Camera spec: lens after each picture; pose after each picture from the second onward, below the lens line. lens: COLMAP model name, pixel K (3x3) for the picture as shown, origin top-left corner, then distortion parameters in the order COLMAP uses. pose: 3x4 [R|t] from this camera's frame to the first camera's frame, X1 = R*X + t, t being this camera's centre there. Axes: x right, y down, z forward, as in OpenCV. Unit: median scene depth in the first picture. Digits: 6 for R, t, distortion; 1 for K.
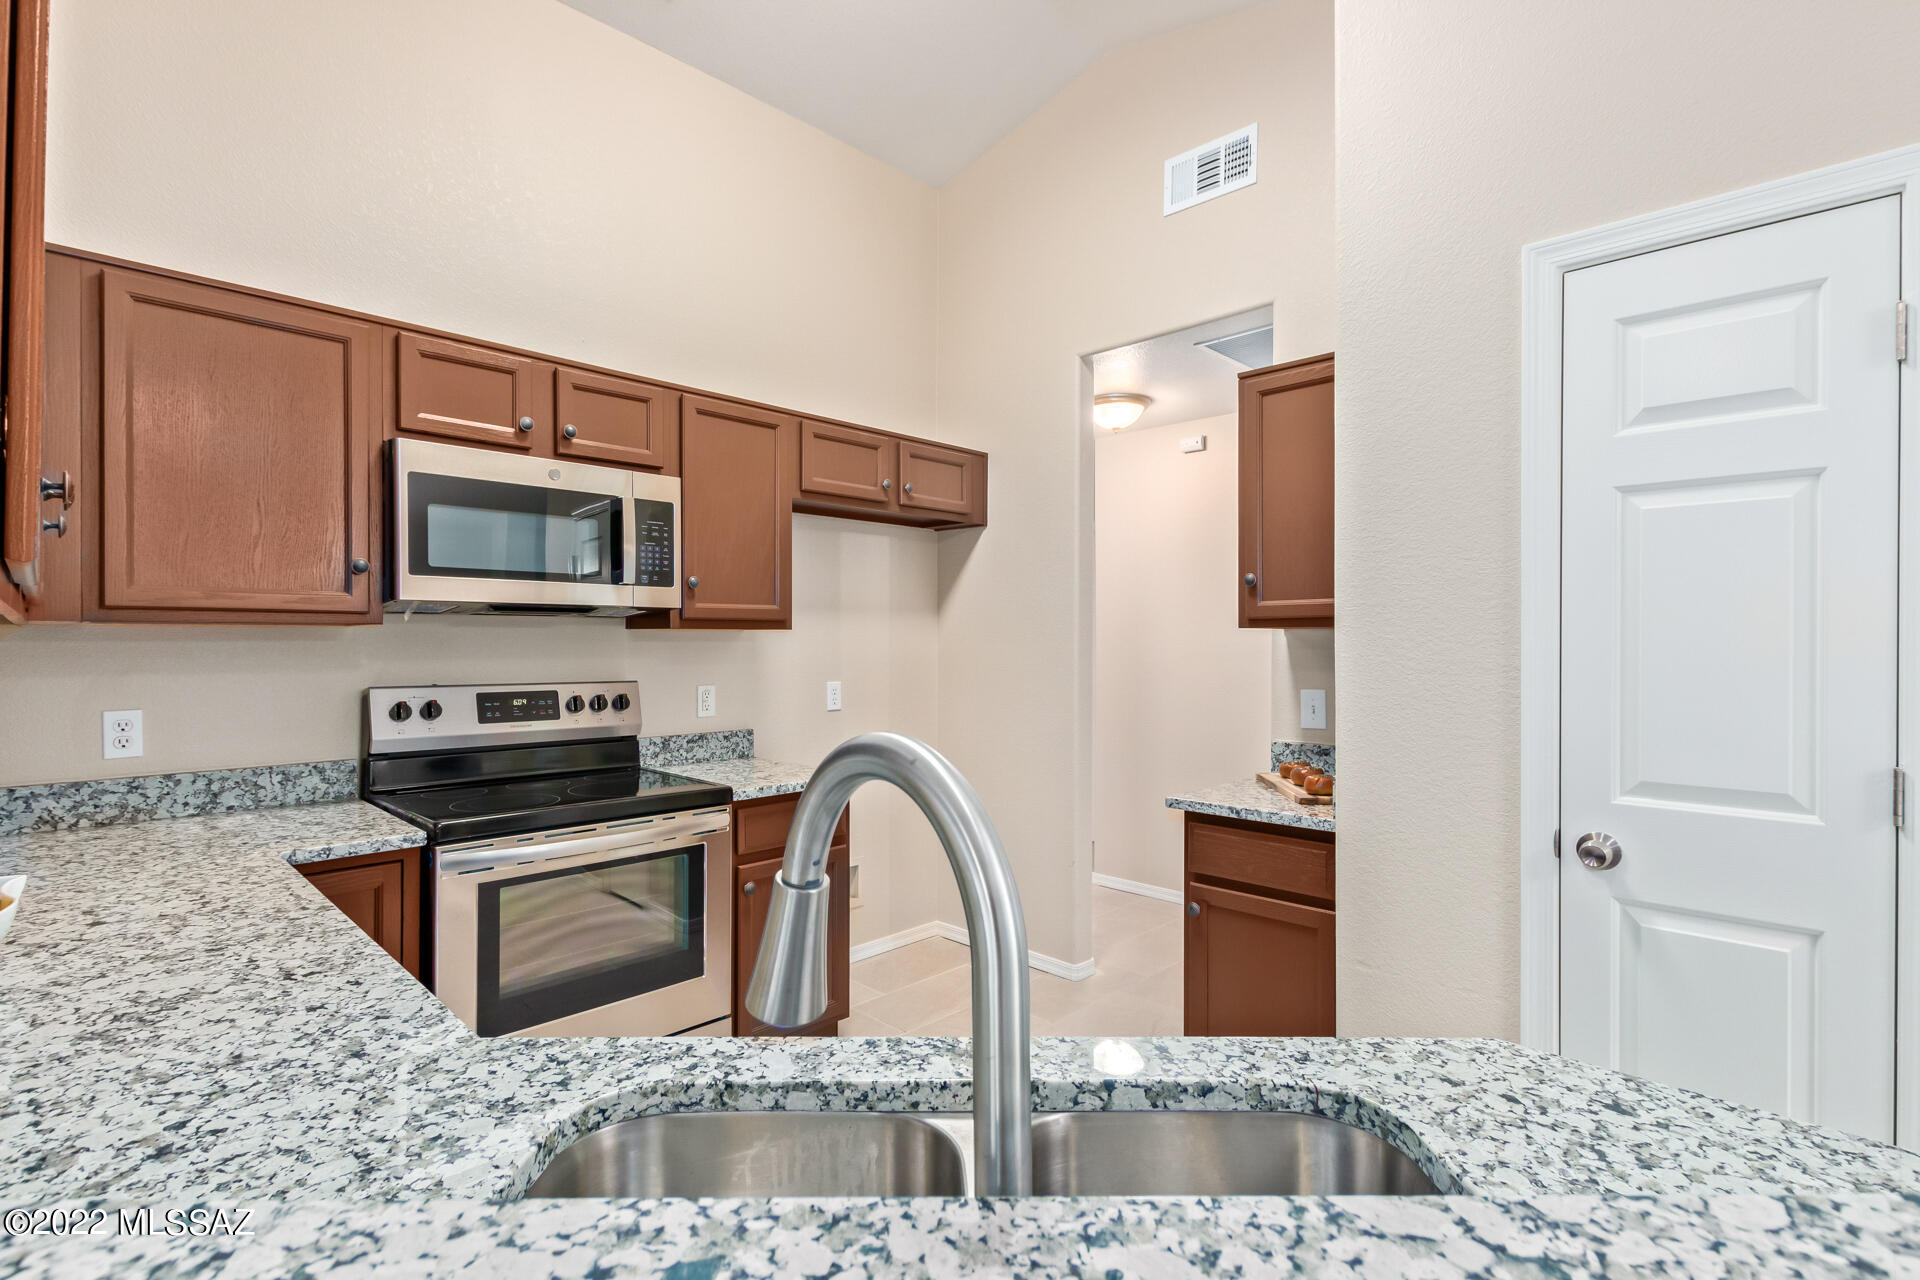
lens RADIAL K [[897.7, 0, 960.0], [0, 897.7, 640.0], [0, 0, 1]] dist [0.002006, -0.001697]
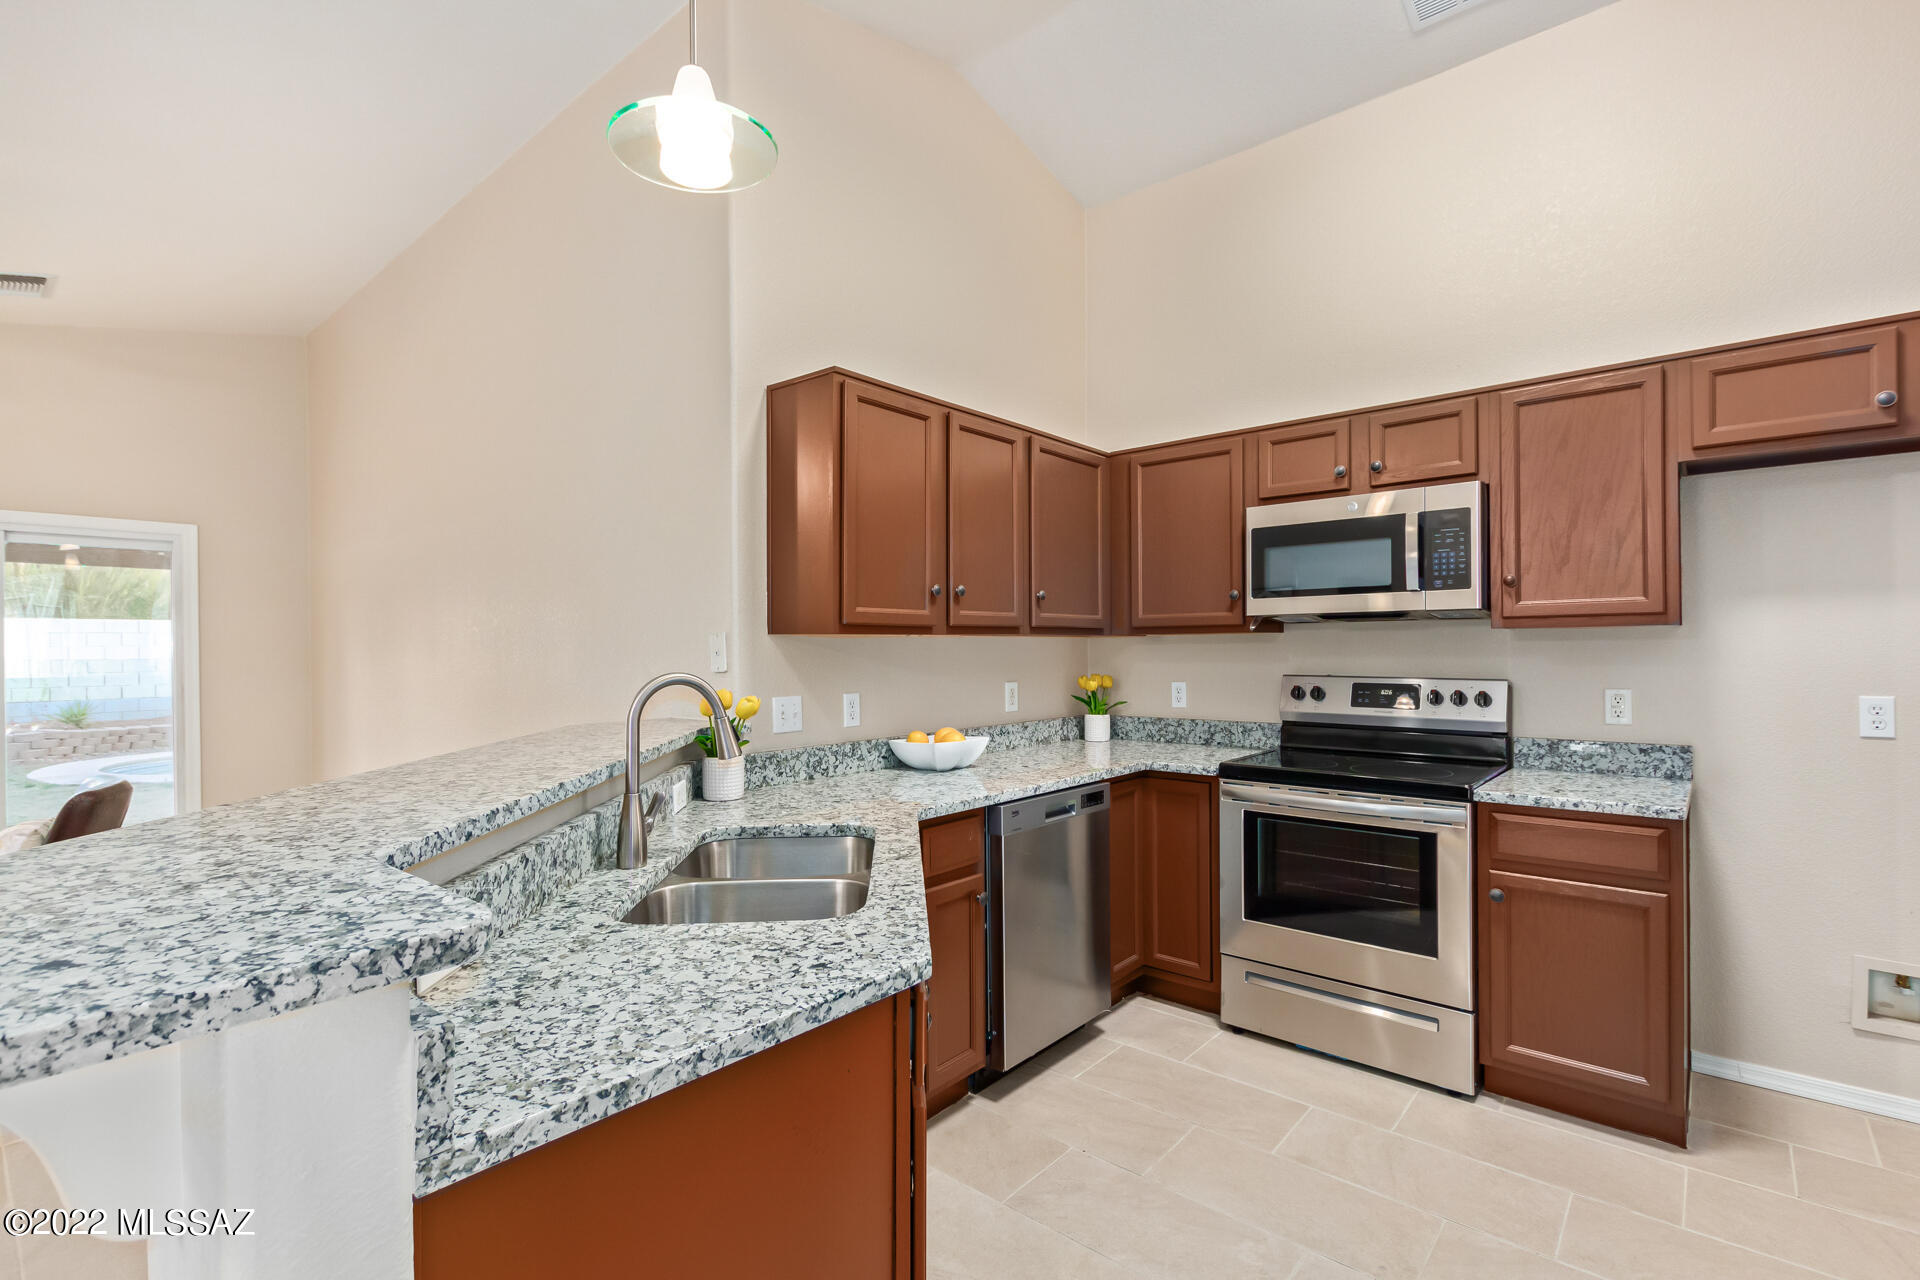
lens RADIAL K [[897.7, 0, 960.0], [0, 897.7, 640.0], [0, 0, 1]] dist [0.002006, -0.001697]
pose [[0.053276, -0.008220, -0.998546, 0.747816], [0.010529, 0.999915, -0.007669, 0.002229], [0.998524, -0.010105, 0.053358, 0.391997]]
